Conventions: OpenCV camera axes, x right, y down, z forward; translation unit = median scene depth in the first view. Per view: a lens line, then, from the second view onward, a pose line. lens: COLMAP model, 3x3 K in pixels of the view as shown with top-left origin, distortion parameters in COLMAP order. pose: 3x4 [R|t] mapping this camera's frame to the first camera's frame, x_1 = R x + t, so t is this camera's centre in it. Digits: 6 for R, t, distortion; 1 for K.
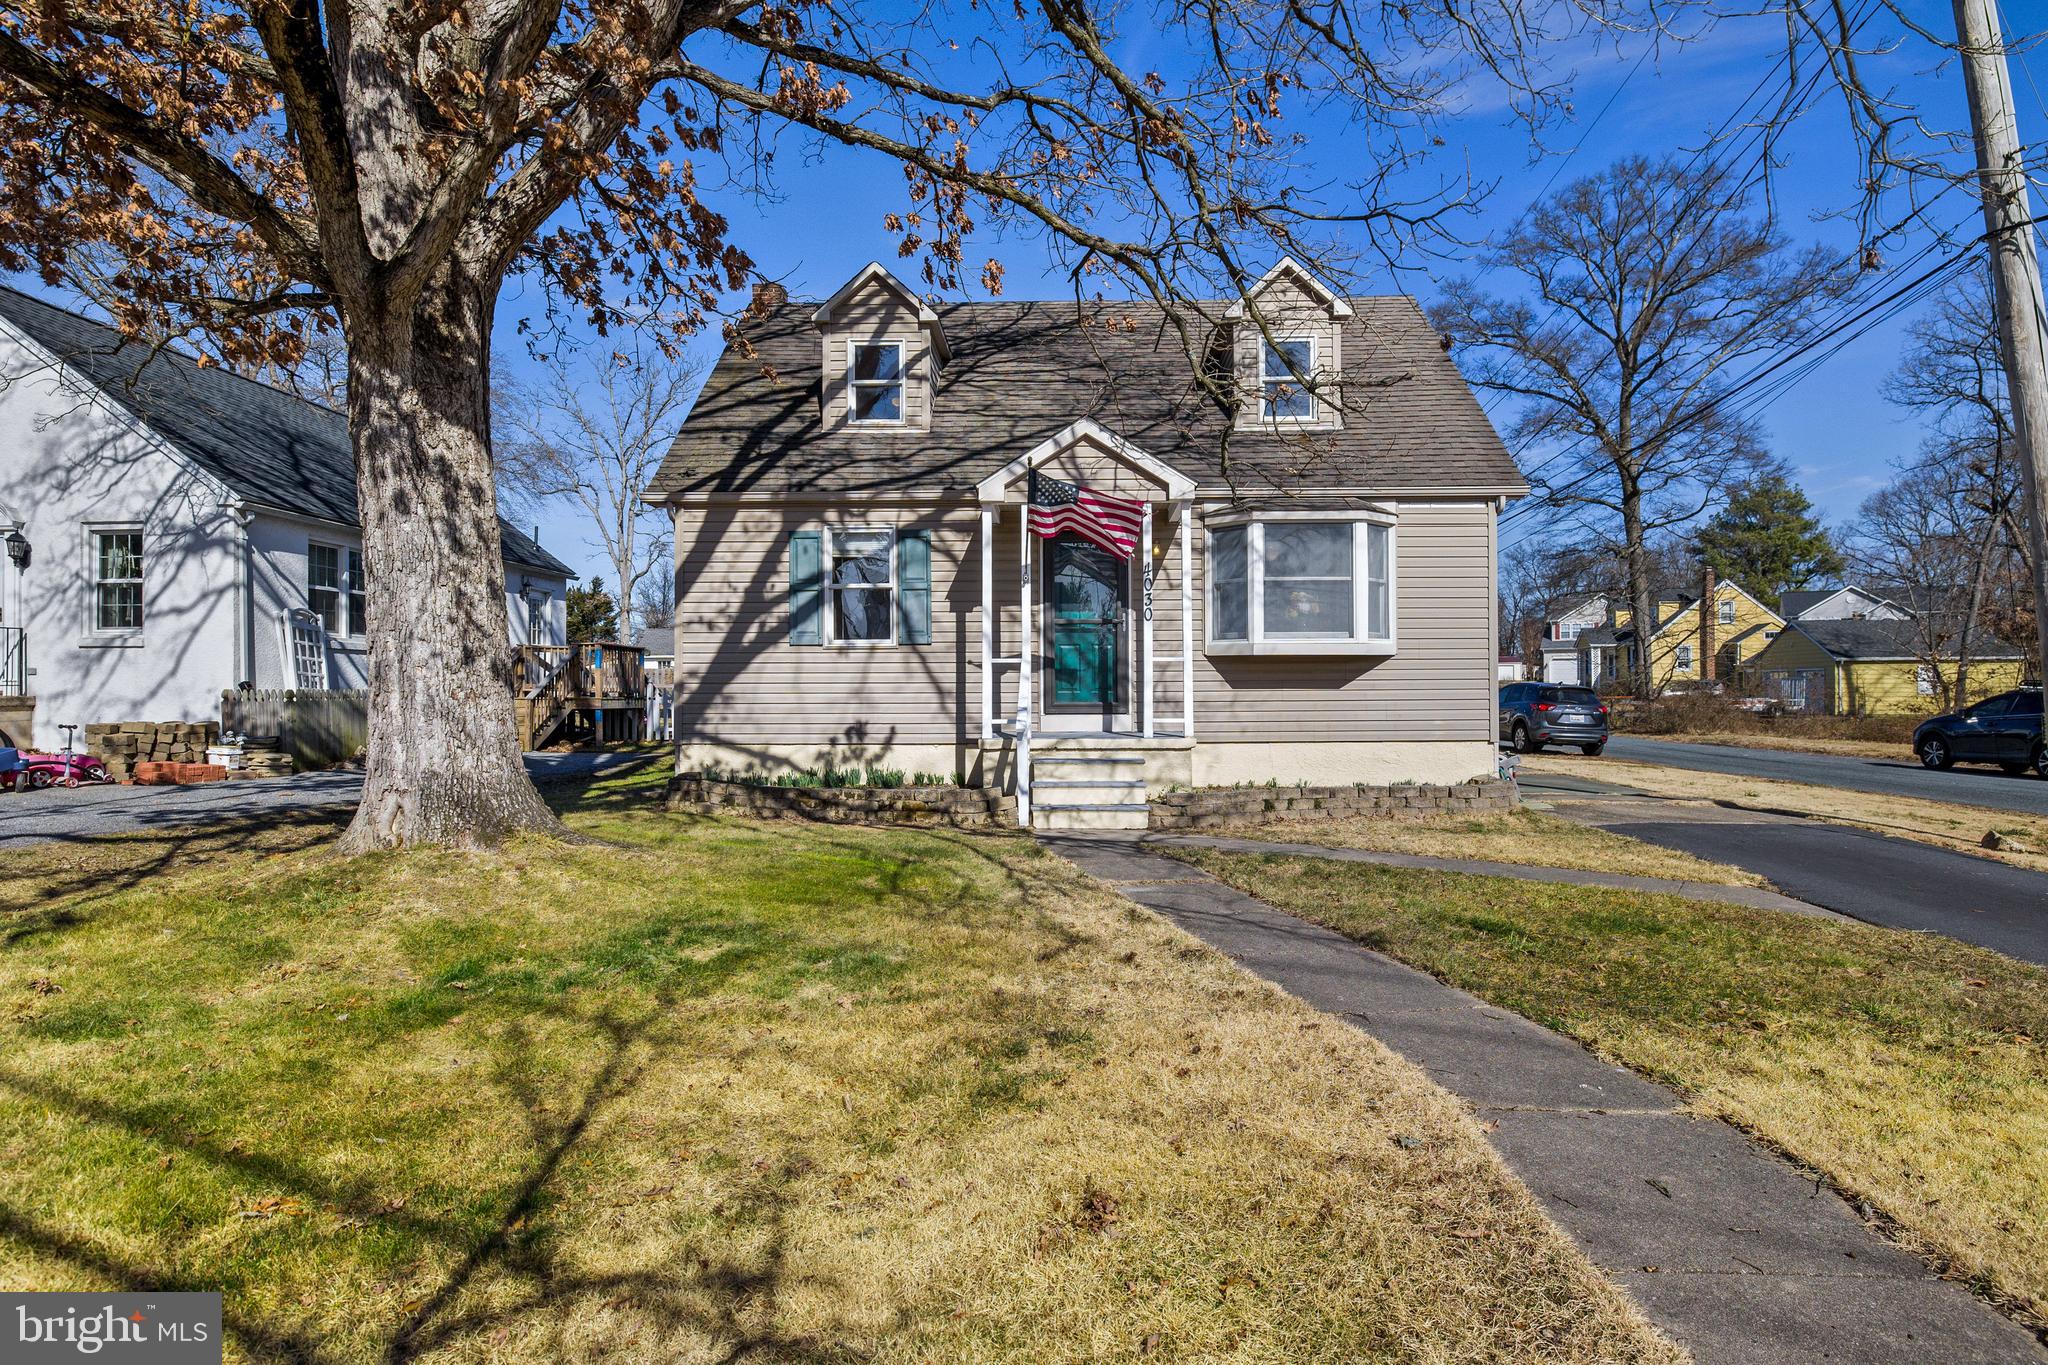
lens RADIAL K [[1065.7, 0, 1024.8], [0, 1065.7, 682.1], [0, 0, 1]] dist [-0.000303, 0.004386]
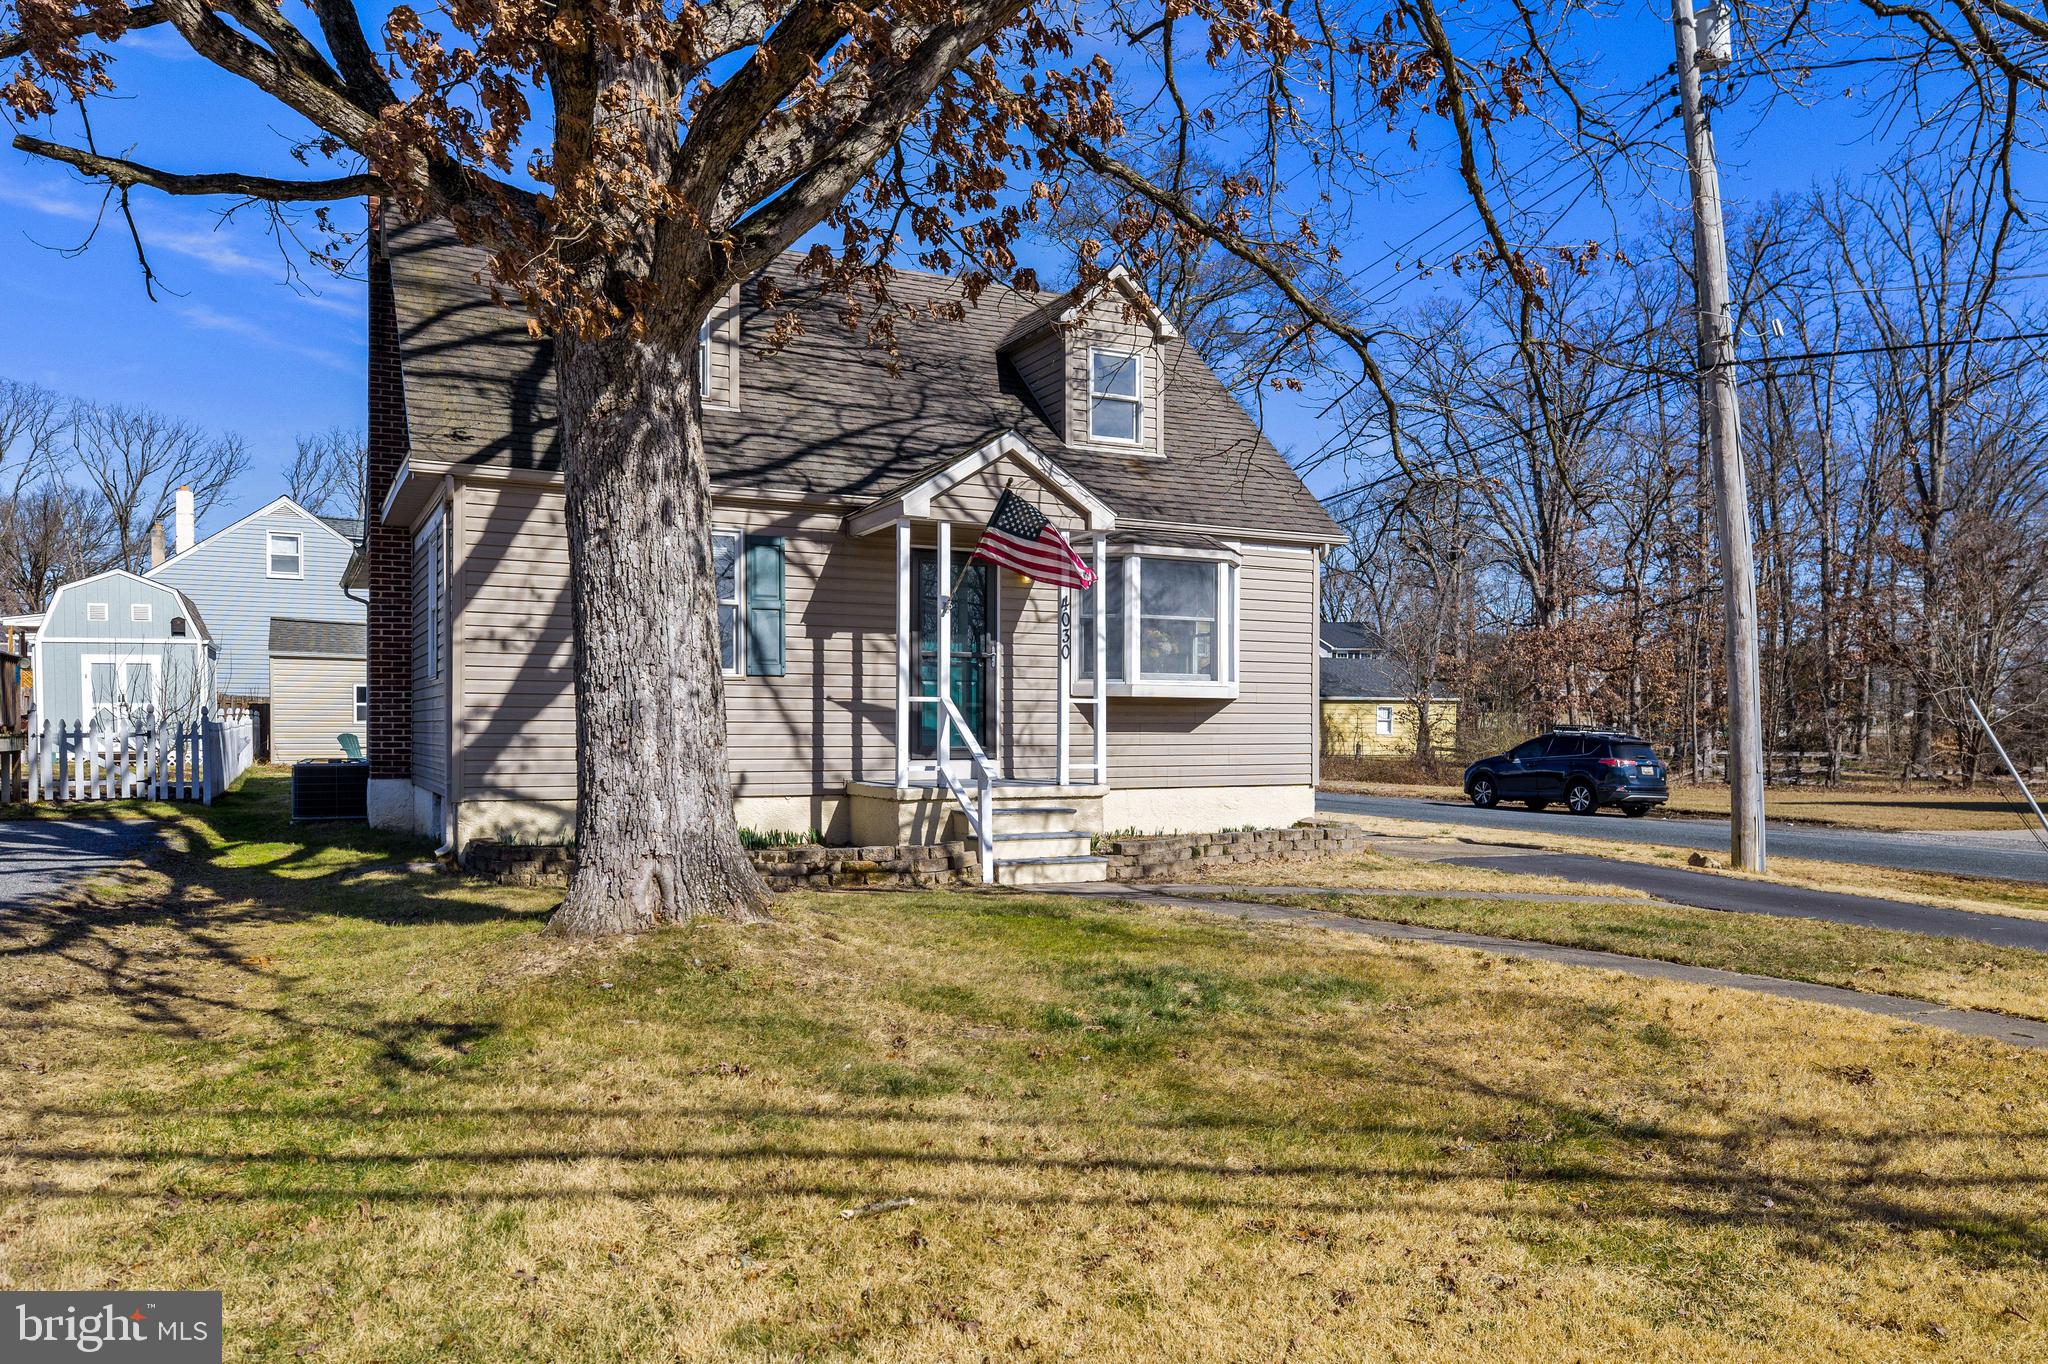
lens RADIAL K [[1414.0, 0, 1020.6], [0, 1414.0, 749.3], [0, 0, 1]] dist [0.011181, 0.001674]
pose [[0.882606, 0.000253, 0.470113, -0.448526], [-0.012180, 0.999677, 0.022328, -0.005413], [-0.469955, -0.025432, 0.882324, -0.060523]]
